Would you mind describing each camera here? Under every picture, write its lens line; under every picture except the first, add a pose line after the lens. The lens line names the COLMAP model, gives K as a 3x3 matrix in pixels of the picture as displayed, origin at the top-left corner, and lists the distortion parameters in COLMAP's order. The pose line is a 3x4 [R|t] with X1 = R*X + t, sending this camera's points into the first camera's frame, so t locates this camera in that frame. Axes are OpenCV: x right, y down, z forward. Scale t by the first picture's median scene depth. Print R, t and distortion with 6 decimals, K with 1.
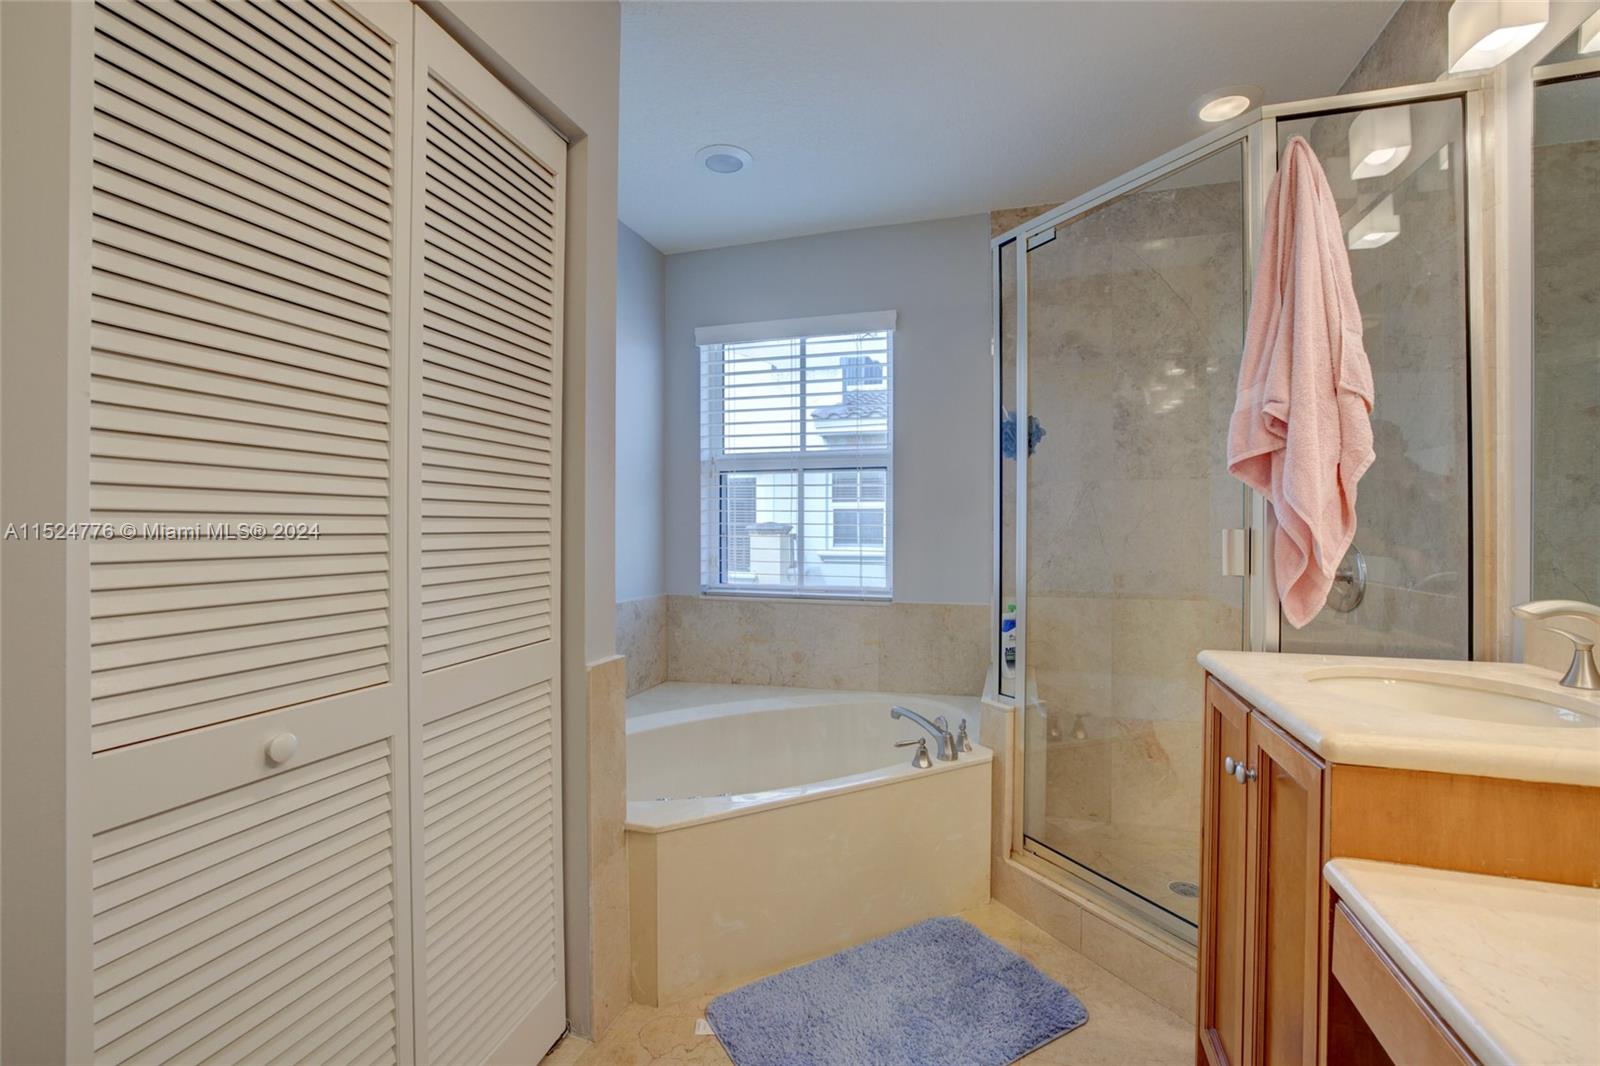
lens RADIAL K [[713.6, 0, 794.8], [0, 713.6, 530.4], [0, 0, 1]] dist [-0.052536, 0.020188]
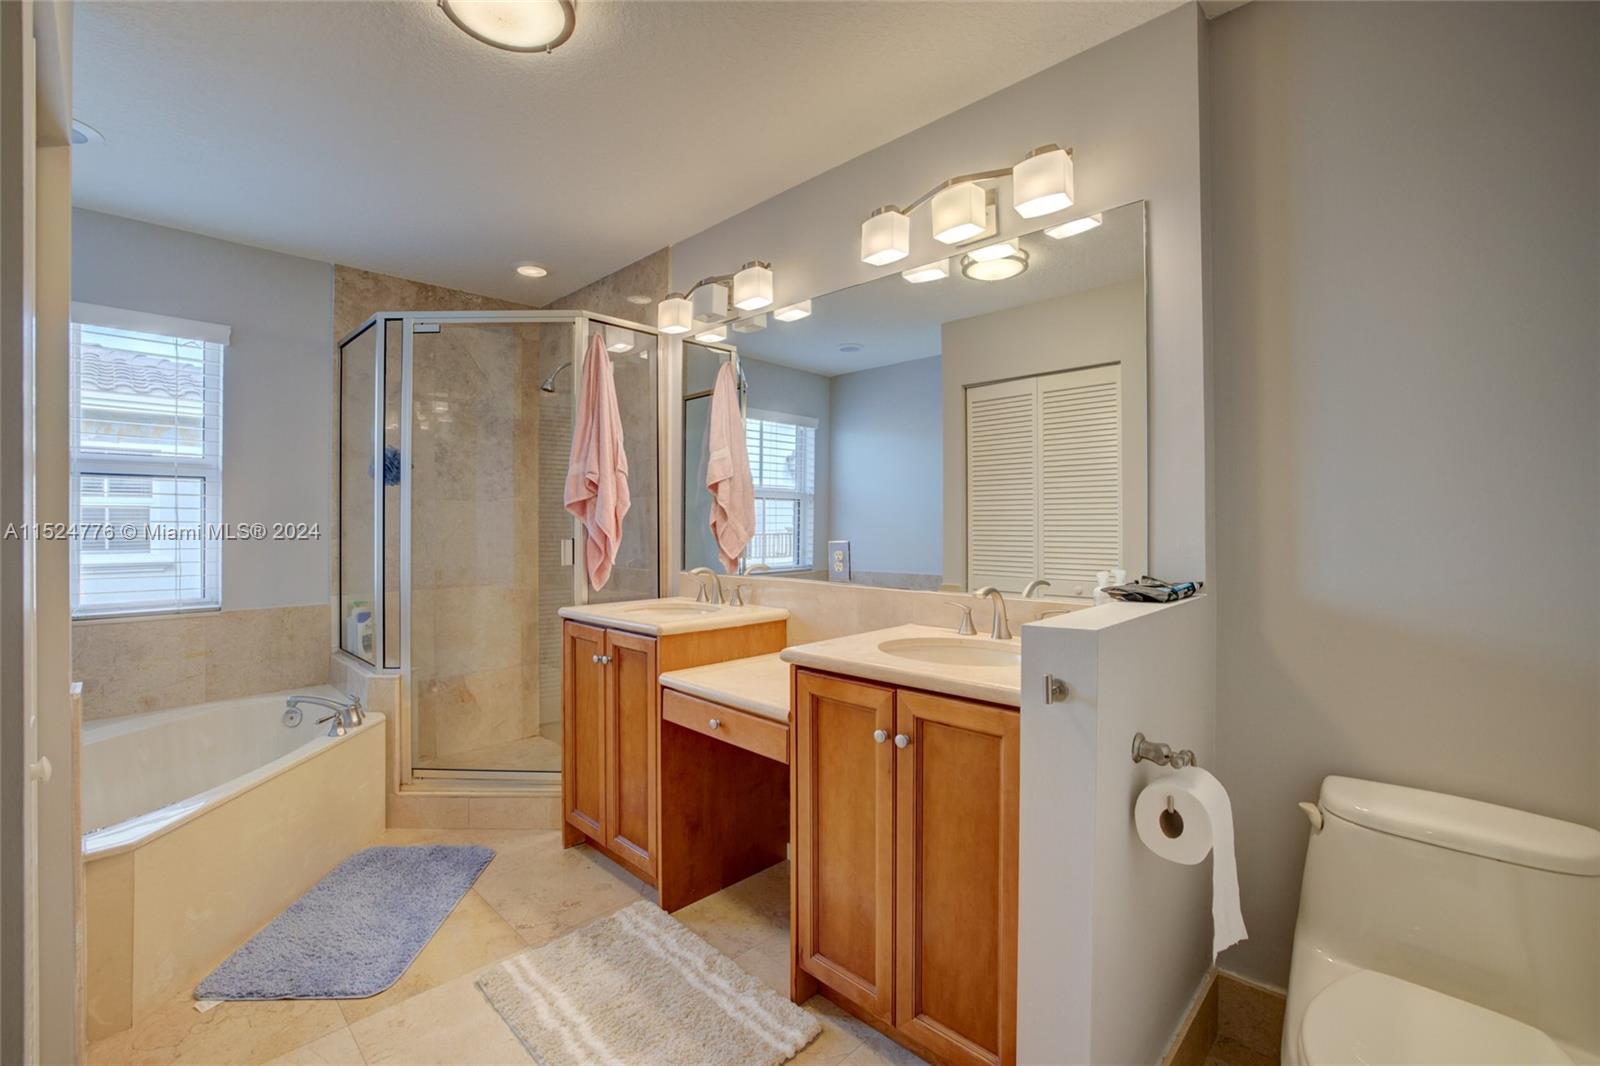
lens RADIAL K [[686.9, 0, 796.2], [0, 686.9, 525.8], [0, 0, 1]] dist [-0.047591, 0.016874]
pose [[0.440201, -0.001799, 0.897898, -0.626401], [0.003087, 0.999995, 0.000490, -0.032873], [-0.897894, 0.002556, 0.440204, -0.273521]]
